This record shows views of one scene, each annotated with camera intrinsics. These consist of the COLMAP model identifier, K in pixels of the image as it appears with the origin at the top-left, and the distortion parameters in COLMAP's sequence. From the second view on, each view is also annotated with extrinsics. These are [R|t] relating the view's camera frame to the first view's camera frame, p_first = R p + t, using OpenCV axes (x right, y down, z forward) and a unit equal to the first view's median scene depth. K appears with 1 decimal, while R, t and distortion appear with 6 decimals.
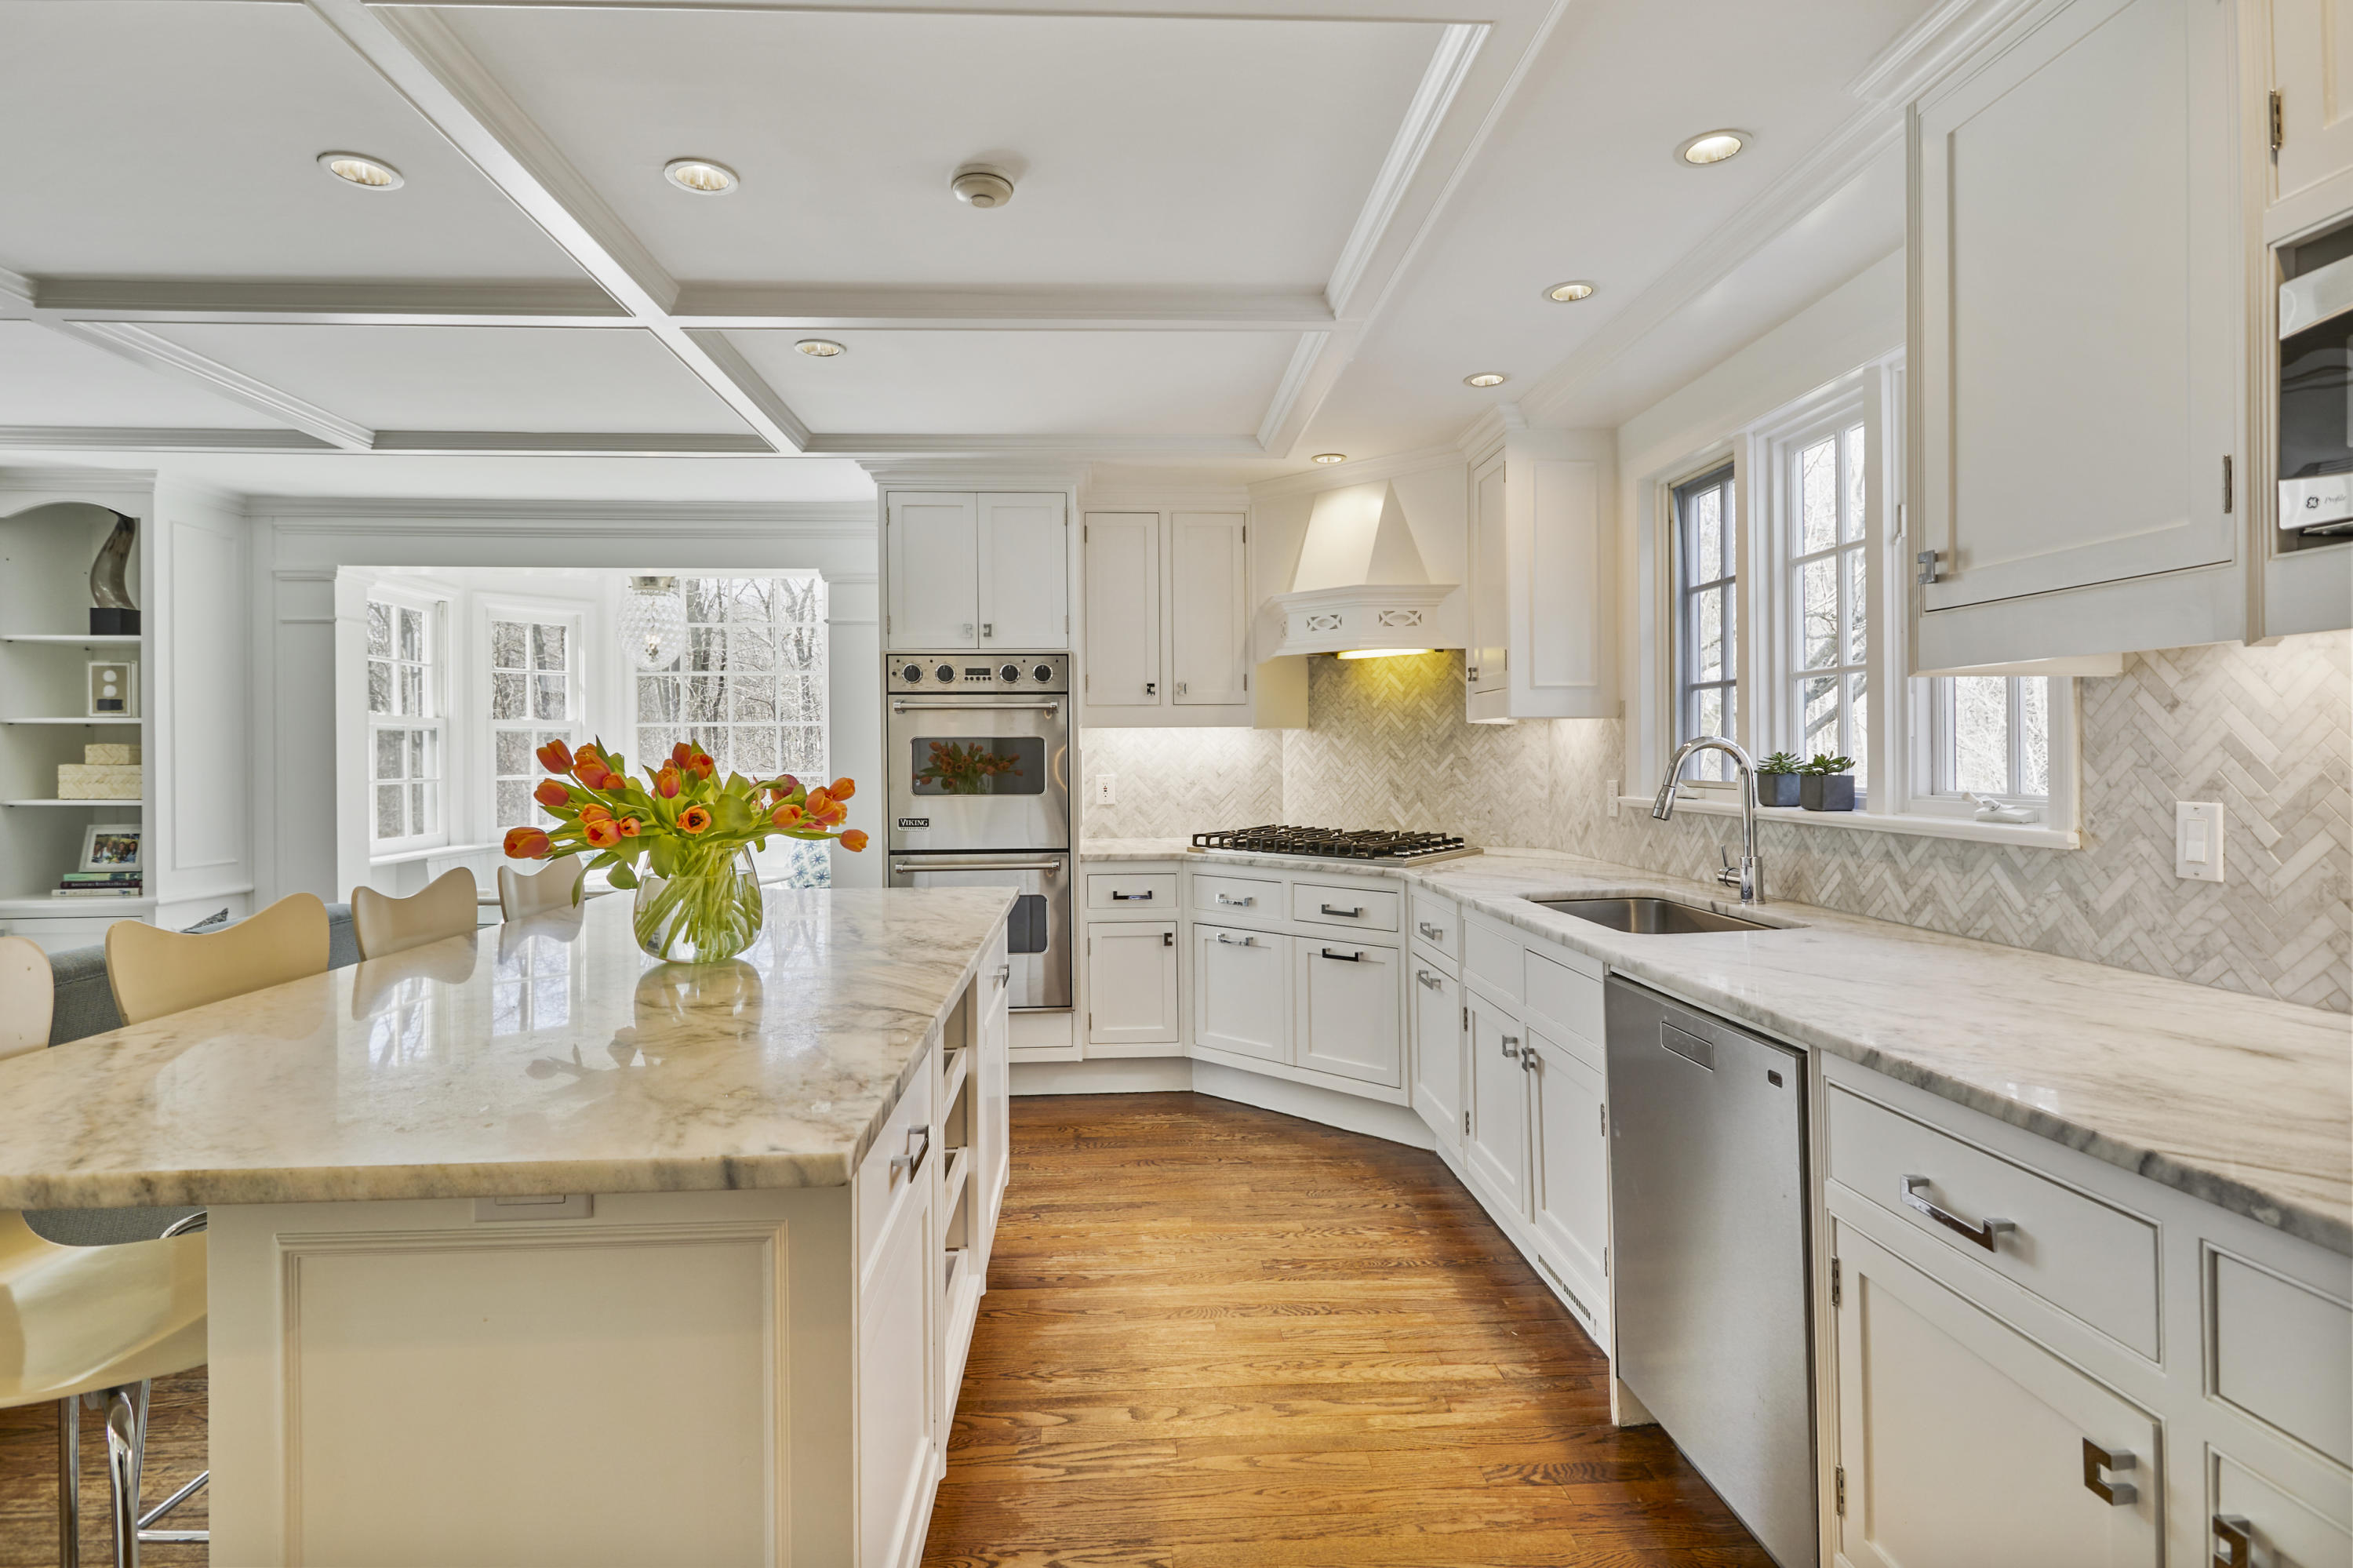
lens RADIAL K [[1154.7, 0, 1171.6], [0, 1154.7, 768.0], [0, 0, 1]] dist [-0.001845, -0.001597]
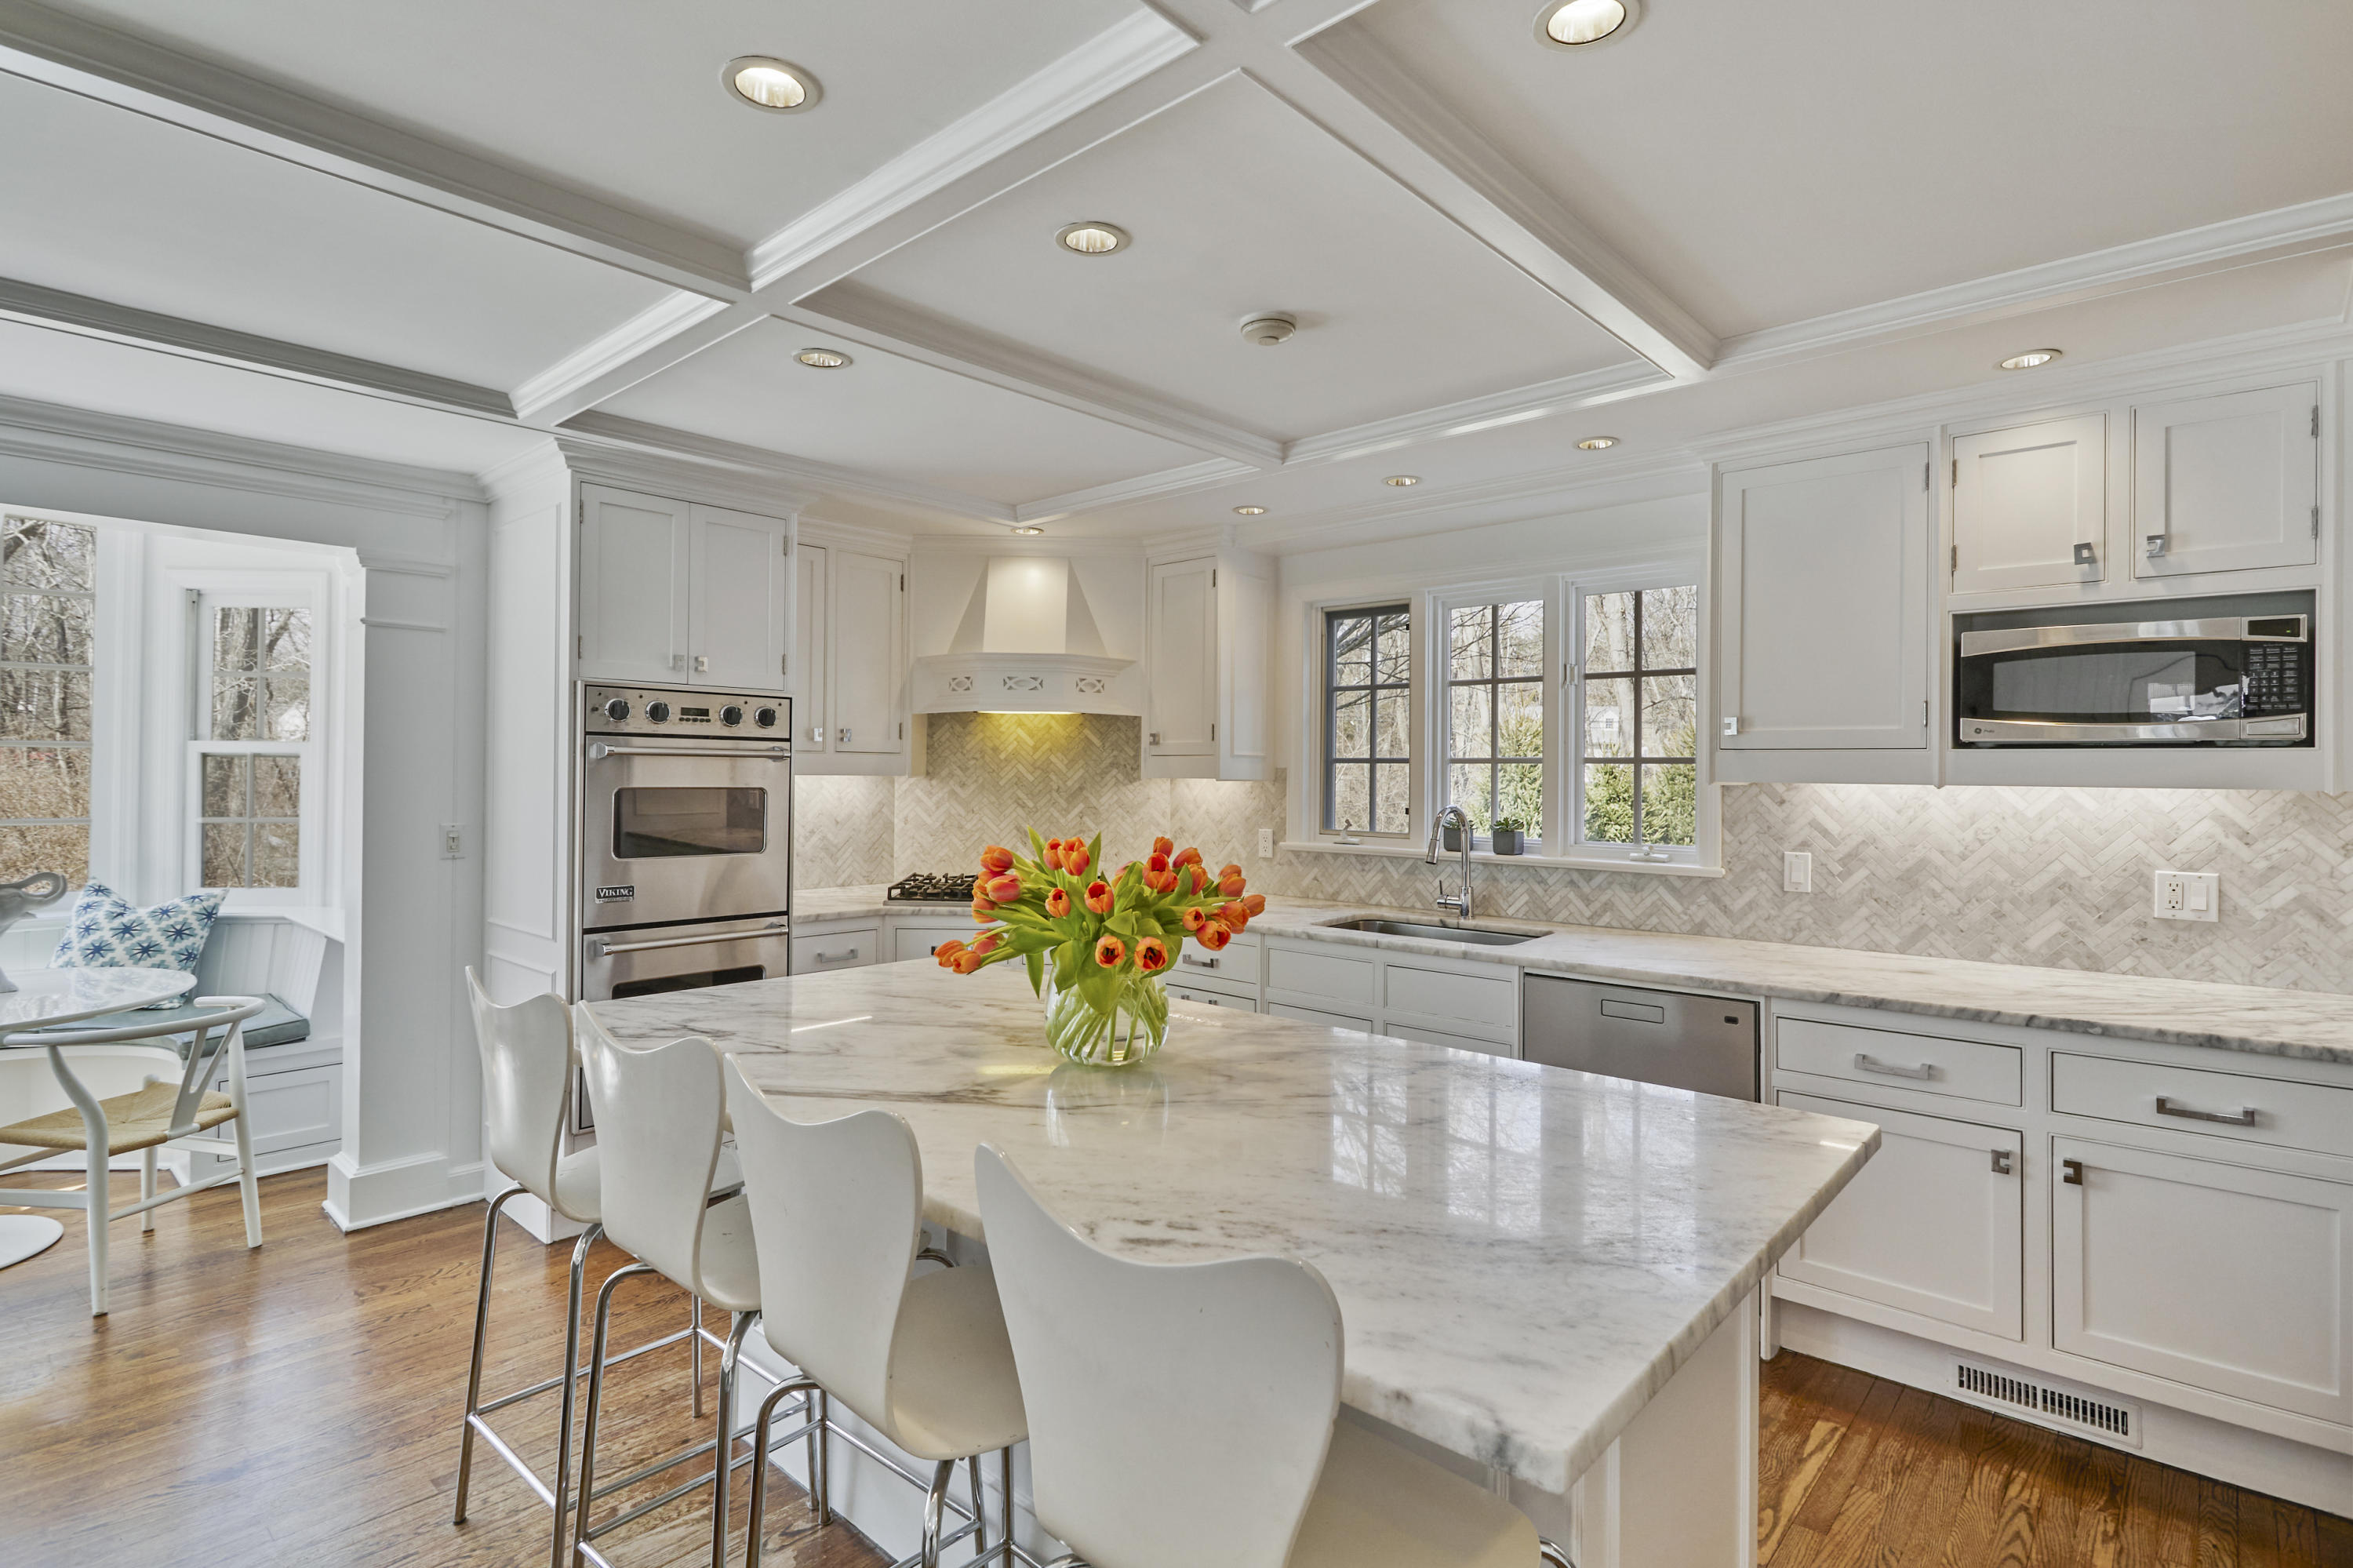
lens RADIAL K [[1153.7, 0, 1182.4], [0, 1153.7, 771.0], [0, 0, 1]] dist [-0.001470, 0.000028]
pose [[0.710936, 0.016654, 0.703059, -0.611750], [-0.007776, 0.999845, -0.015820, -0.034448], [-0.703214, 0.005780, 0.710955, 0.162458]]
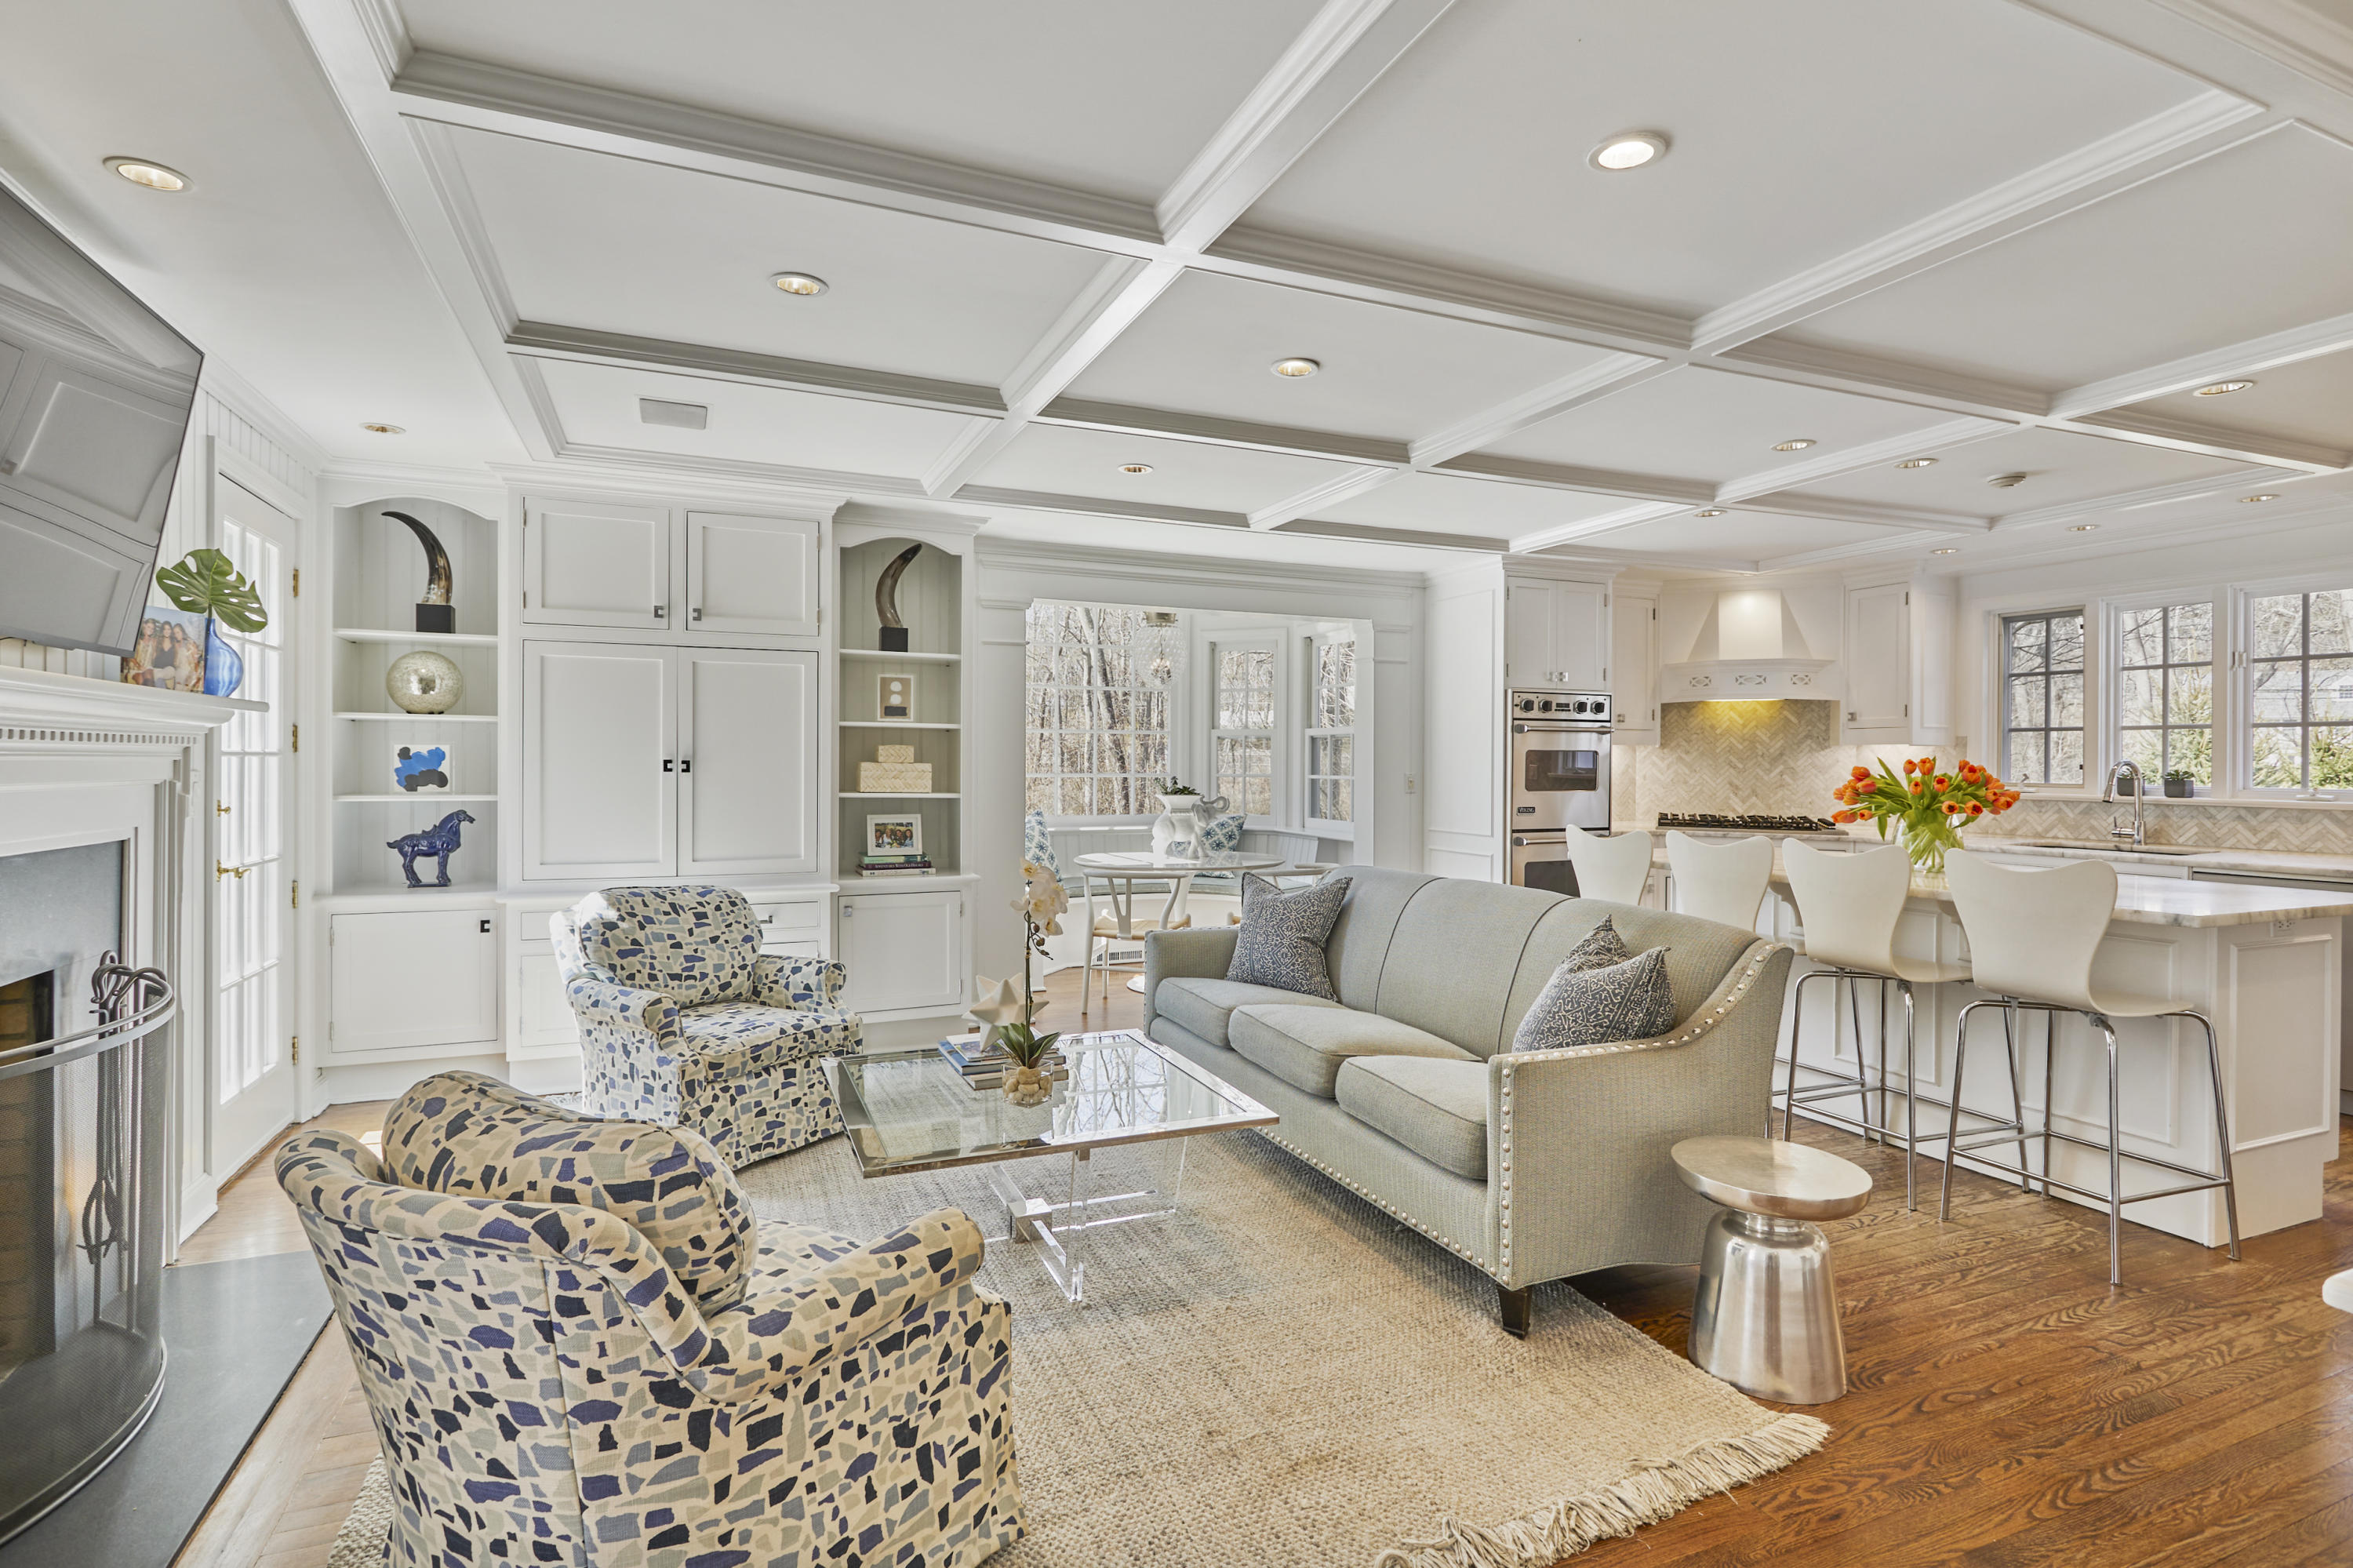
lens RADIAL K [[1154.7, 0, 1171.6], [0, 1154.7, 768.0], [0, 0, 1]] dist [-0.001845, -0.001597]
pose [[0.943656, 0.009439, 0.330795, -1.321501], [-0.008167, 0.999953, -0.005234, 0.007546], [-0.330828, 0.002237, 0.943688, -0.239106]]
